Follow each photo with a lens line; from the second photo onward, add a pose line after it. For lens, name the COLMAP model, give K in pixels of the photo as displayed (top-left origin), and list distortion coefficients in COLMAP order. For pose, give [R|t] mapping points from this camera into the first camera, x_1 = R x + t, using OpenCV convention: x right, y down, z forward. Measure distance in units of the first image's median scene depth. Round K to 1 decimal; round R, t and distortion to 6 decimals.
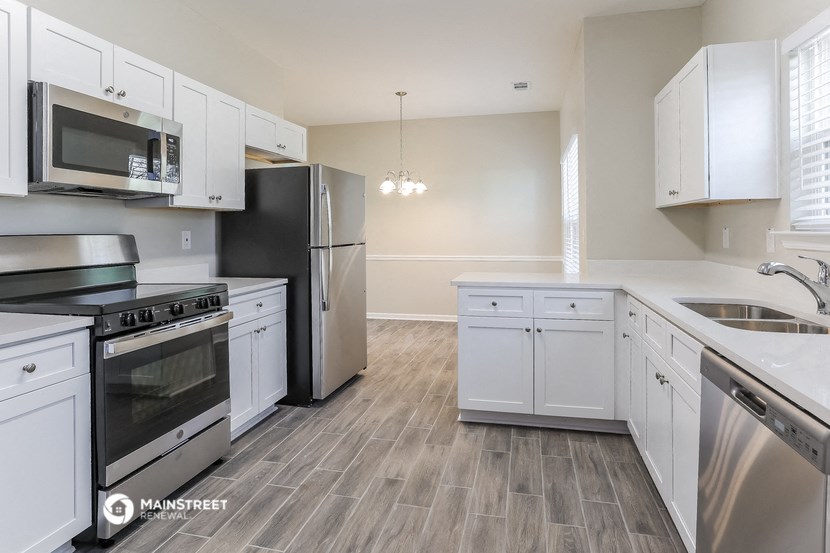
lens RADIAL K [[456.4, 0, 421.8], [0, 456.4, 231.9], [0, 0, 1]] dist [-0.027358, 0.007783]
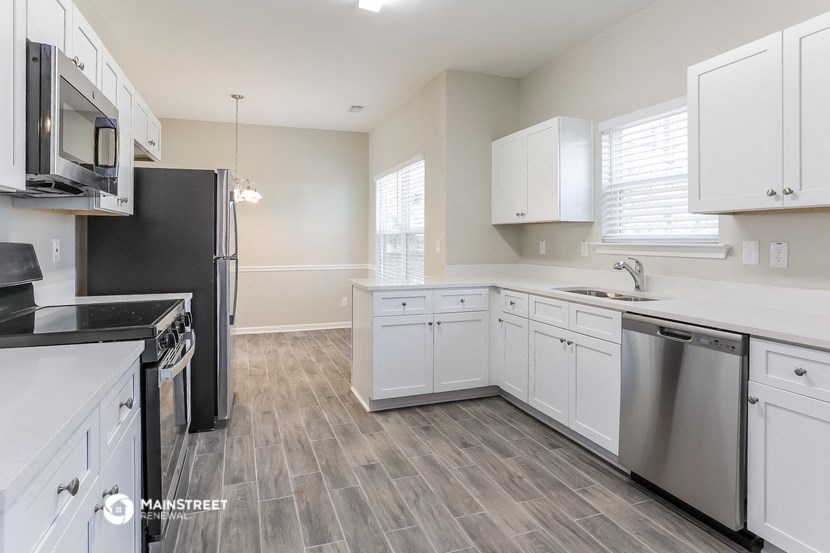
lens RADIAL K [[456.4, 0, 406.5], [0, 456.4, 243.3], [0, 0, 1]] dist [-0.027358, 0.007783]
pose [[0.845053, 0.004293, 0.534666, -0.515153], [-0.005233, 0.999986, 0.000241, 0.002675], [-0.534657, -0.003001, 0.845064, 0.012025]]
